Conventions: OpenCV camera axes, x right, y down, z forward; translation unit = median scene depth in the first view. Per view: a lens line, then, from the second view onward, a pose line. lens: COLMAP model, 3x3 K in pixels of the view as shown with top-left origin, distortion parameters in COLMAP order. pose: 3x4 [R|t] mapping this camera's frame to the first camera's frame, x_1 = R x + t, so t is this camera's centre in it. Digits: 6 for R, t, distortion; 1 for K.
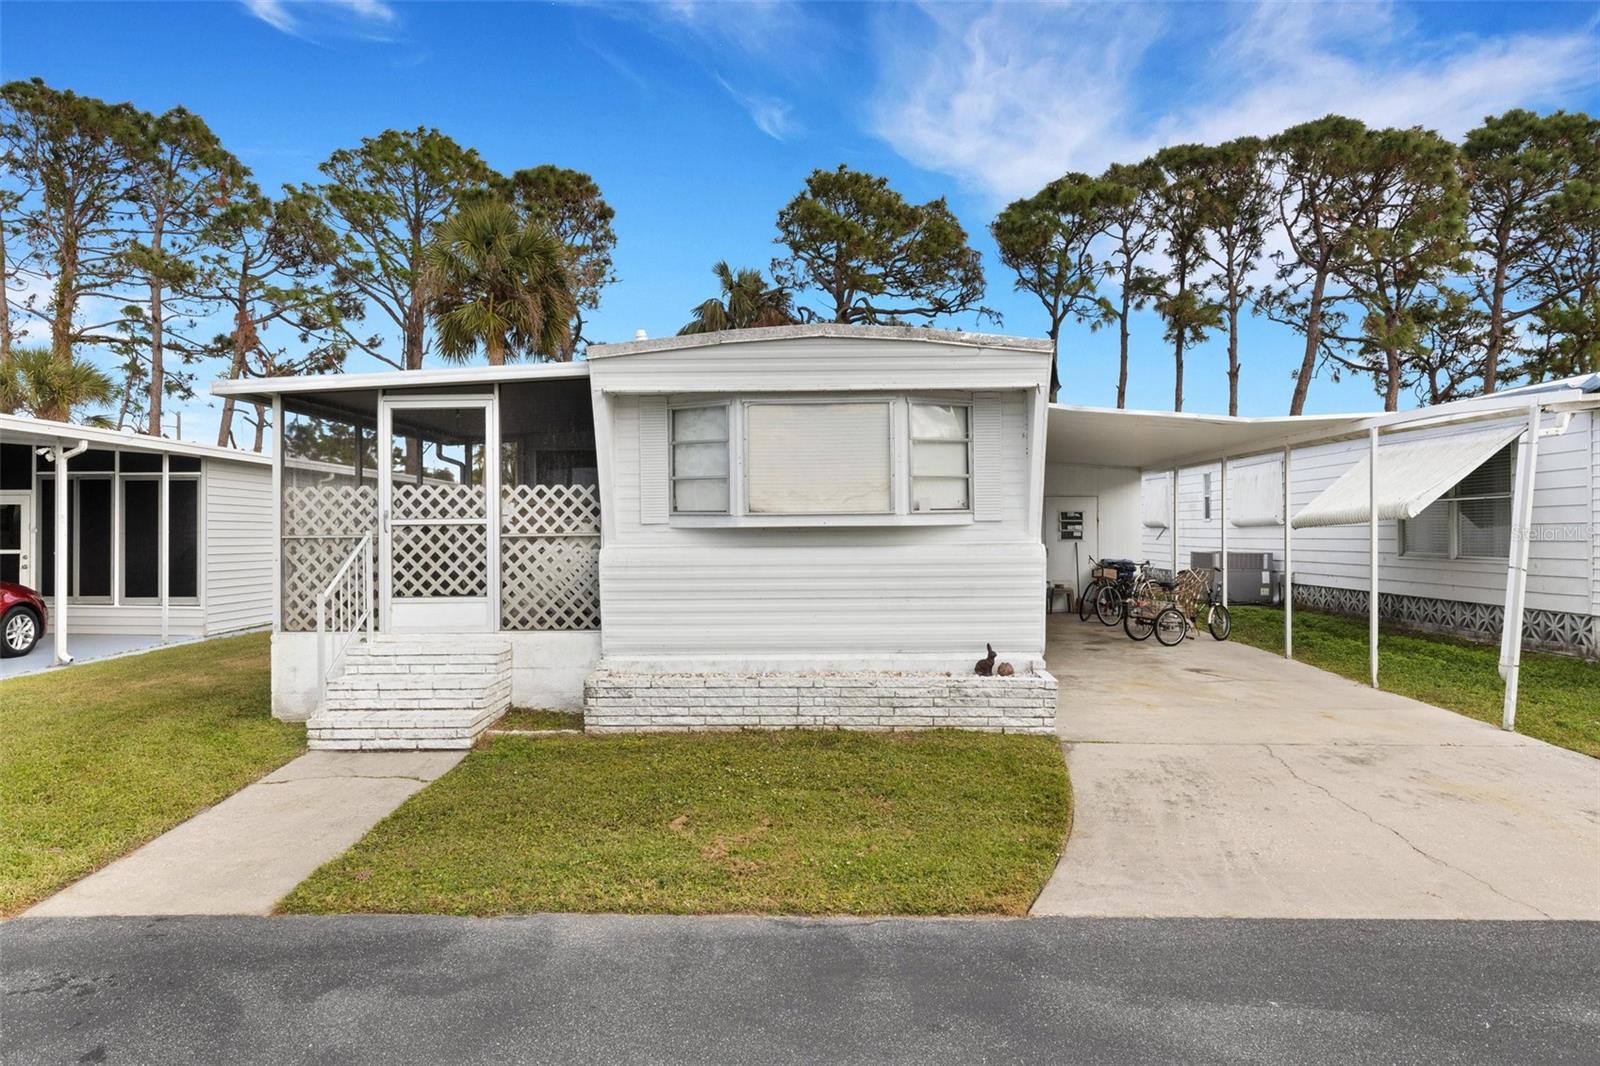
lens RADIAL K [[1006.1, 0, 800.0], [0, 1006.1, 533.0], [0, 0, 1]] dist [-0.005716, -0.000116]
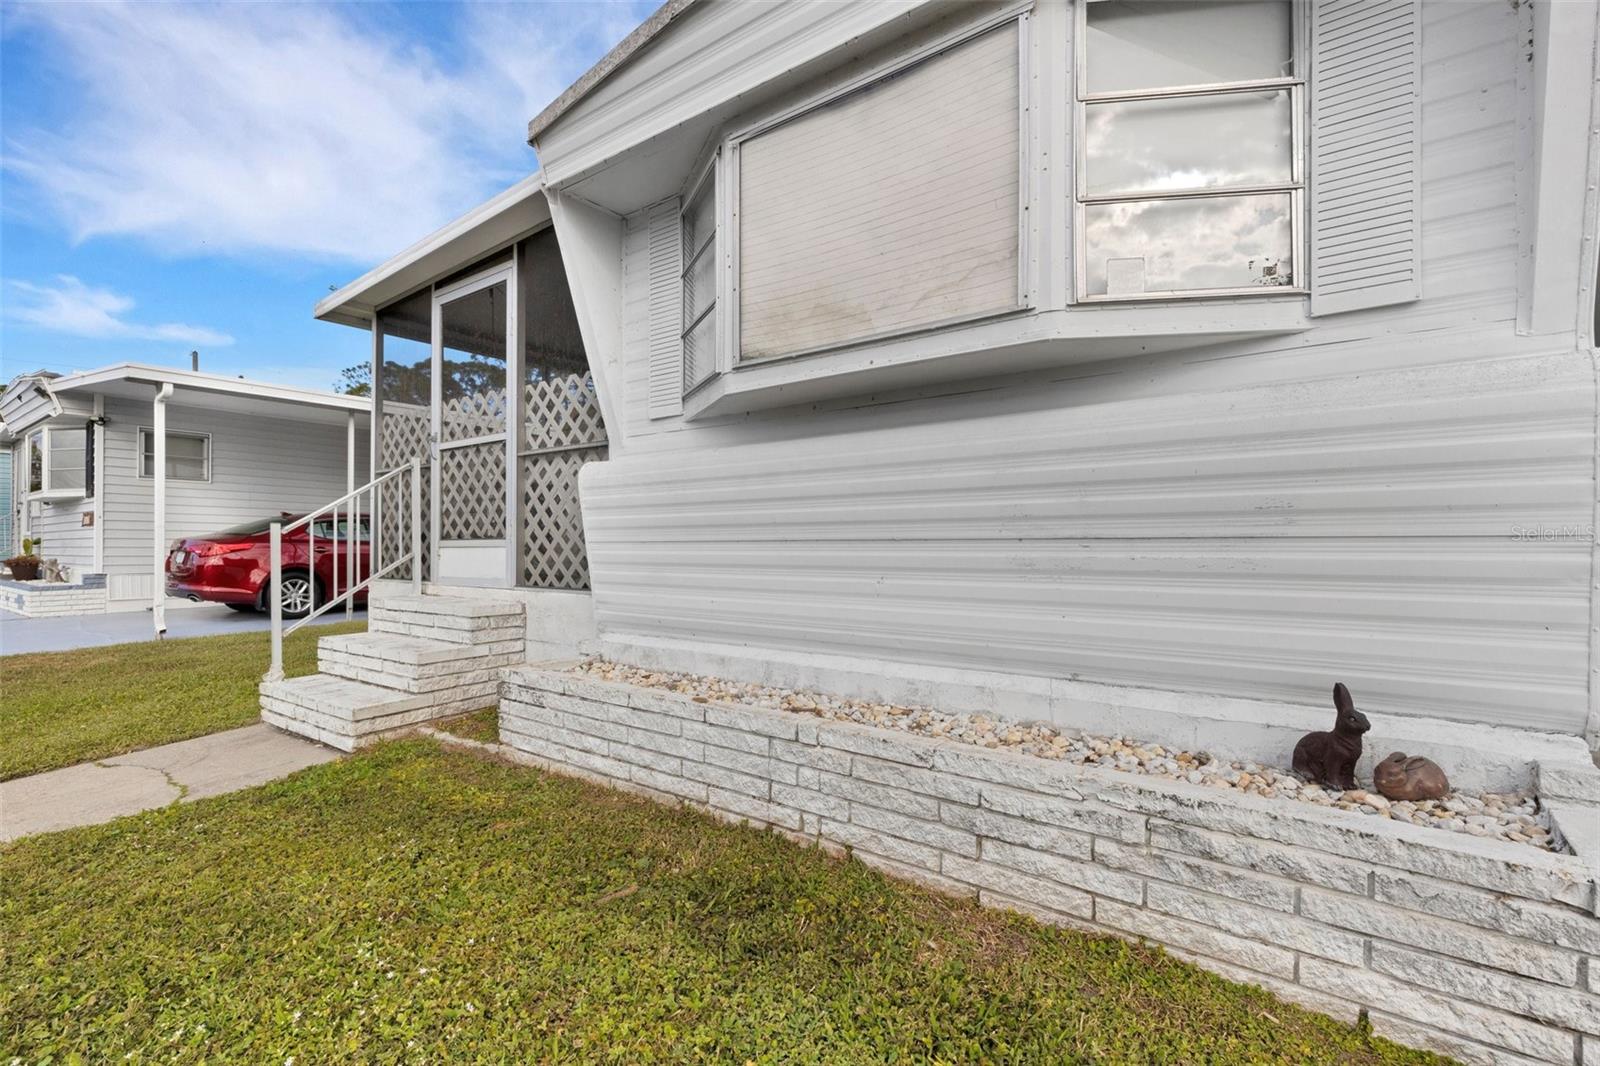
lens RADIAL K [[738.3, 0, 805.5], [0, 738.3, 546.7], [0, 0, 1]] dist [0.004424, -0.000192]
pose [[0.819817, 0.009769, -0.572542, 0.175729], [-0.010713, 0.999941, 0.001722, 0.066134], [0.572525, 0.004722, 0.819873, 0.690057]]
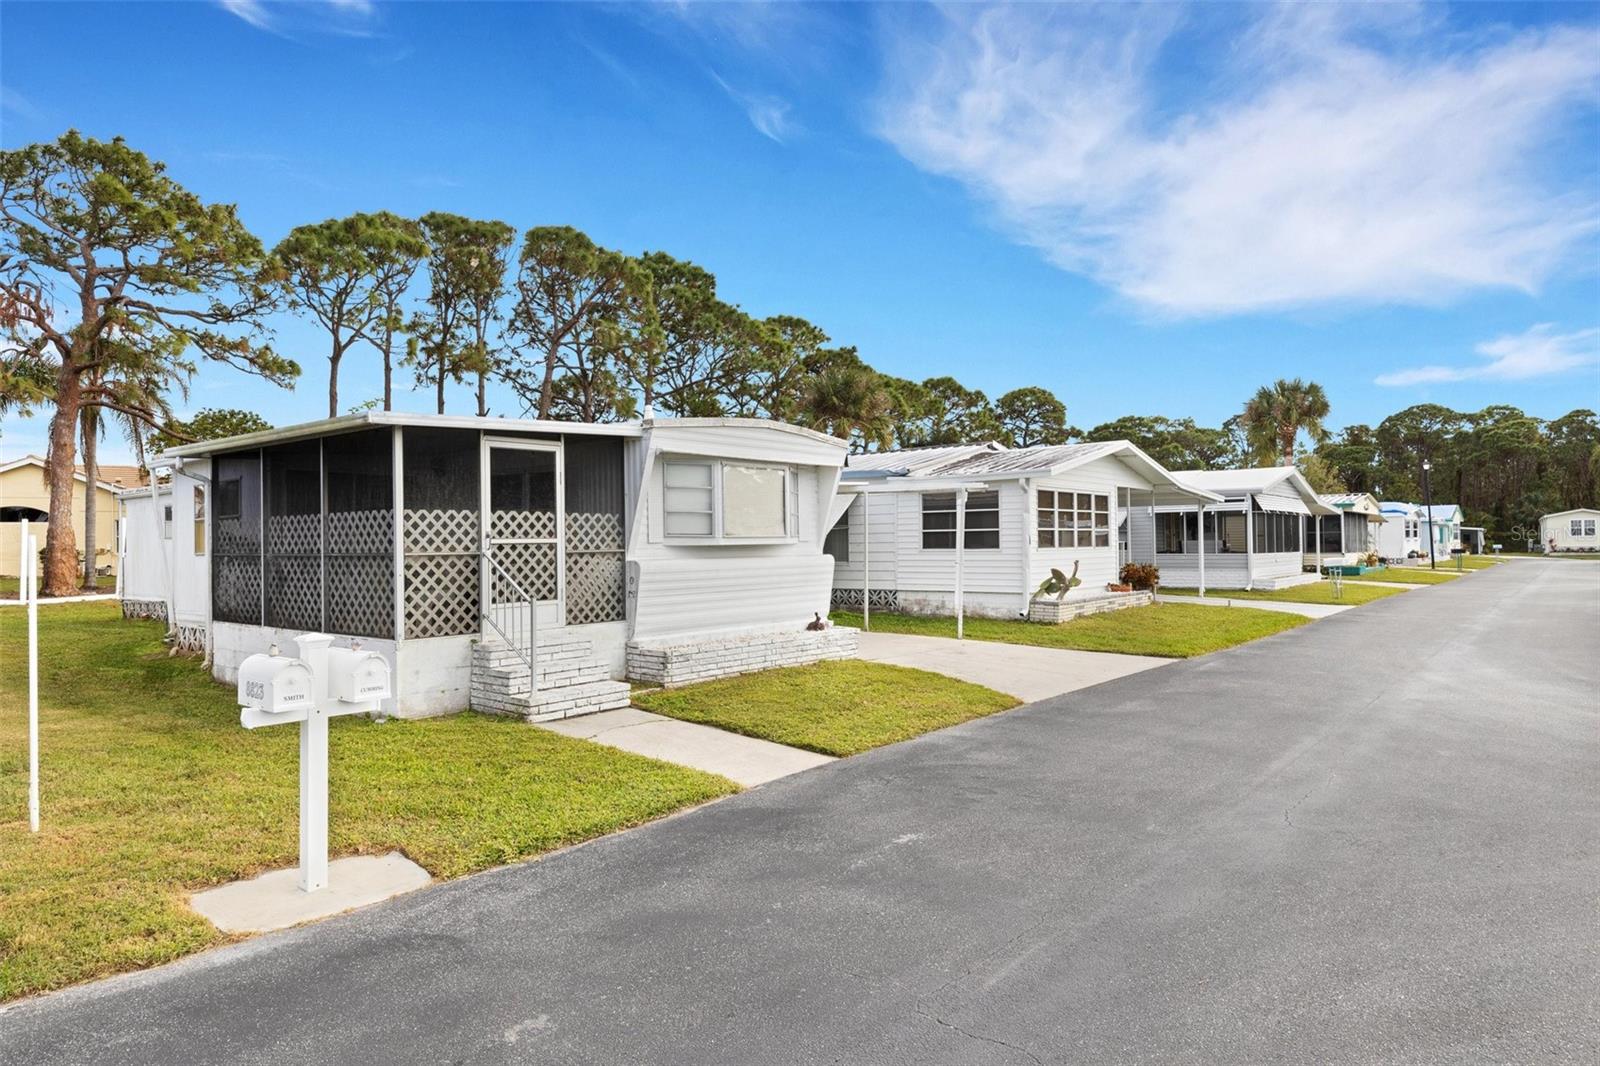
lens RADIAL K [[1006.1, 0, 800.0], [0, 1006.1, 533.0], [0, 0, 1]] dist [-0.005716, -0.000116]
pose [[0.608598, 0.007878, 0.793440, -1.148601], [0.011250, 0.999765, -0.018556, 0.005856], [-0.793399, 0.020219, 0.608366, -0.025494]]
